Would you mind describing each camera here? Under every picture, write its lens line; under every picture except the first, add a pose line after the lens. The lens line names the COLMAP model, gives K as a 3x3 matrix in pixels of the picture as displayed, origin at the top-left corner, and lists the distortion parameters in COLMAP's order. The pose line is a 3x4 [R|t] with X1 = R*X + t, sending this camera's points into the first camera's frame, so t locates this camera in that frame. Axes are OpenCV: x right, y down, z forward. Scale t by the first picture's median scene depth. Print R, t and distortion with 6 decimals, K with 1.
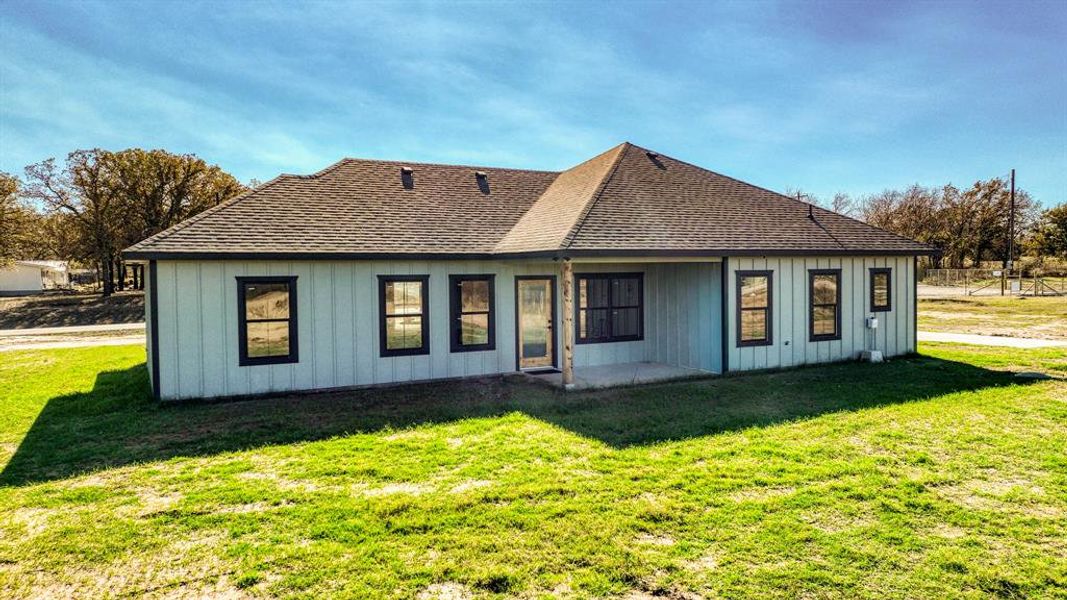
lens RADIAL K [[775.2, 0, 495.8], [0, 775.2, 300.0], [0, 0, 1]] dist [0.004114, 0.003183]
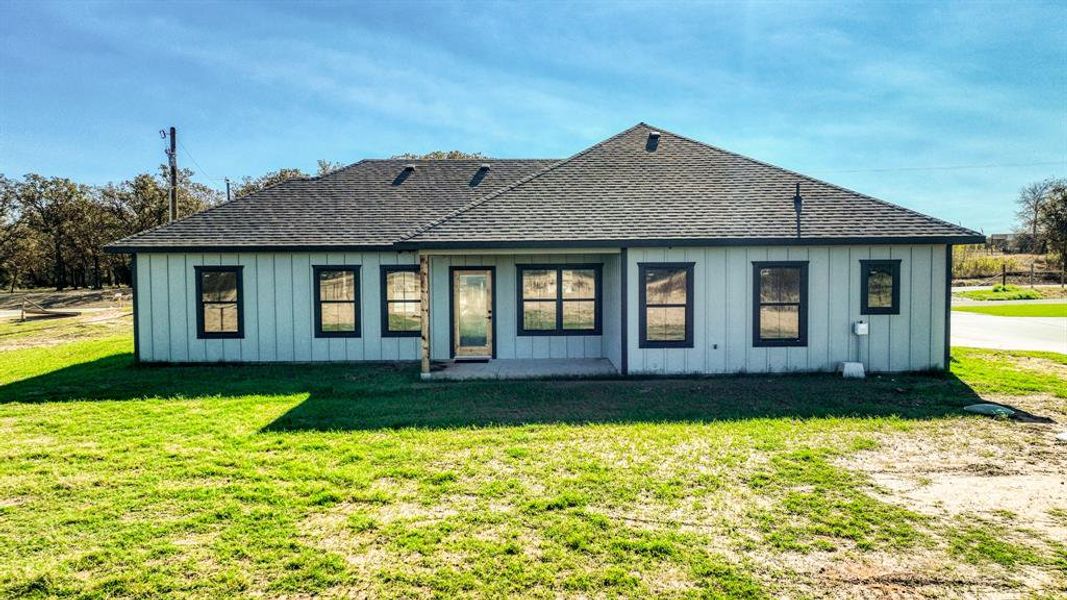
lens RADIAL K [[775.2, 0, 495.8], [0, 775.2, 300.0], [0, 0, 1]] dist [0.004114, 0.003183]
pose [[0.880569, 0.028234, -0.473077, 0.567672], [-0.019563, 0.999538, 0.023241, -0.011631], [0.473514, -0.011210, 0.880715, 0.118971]]
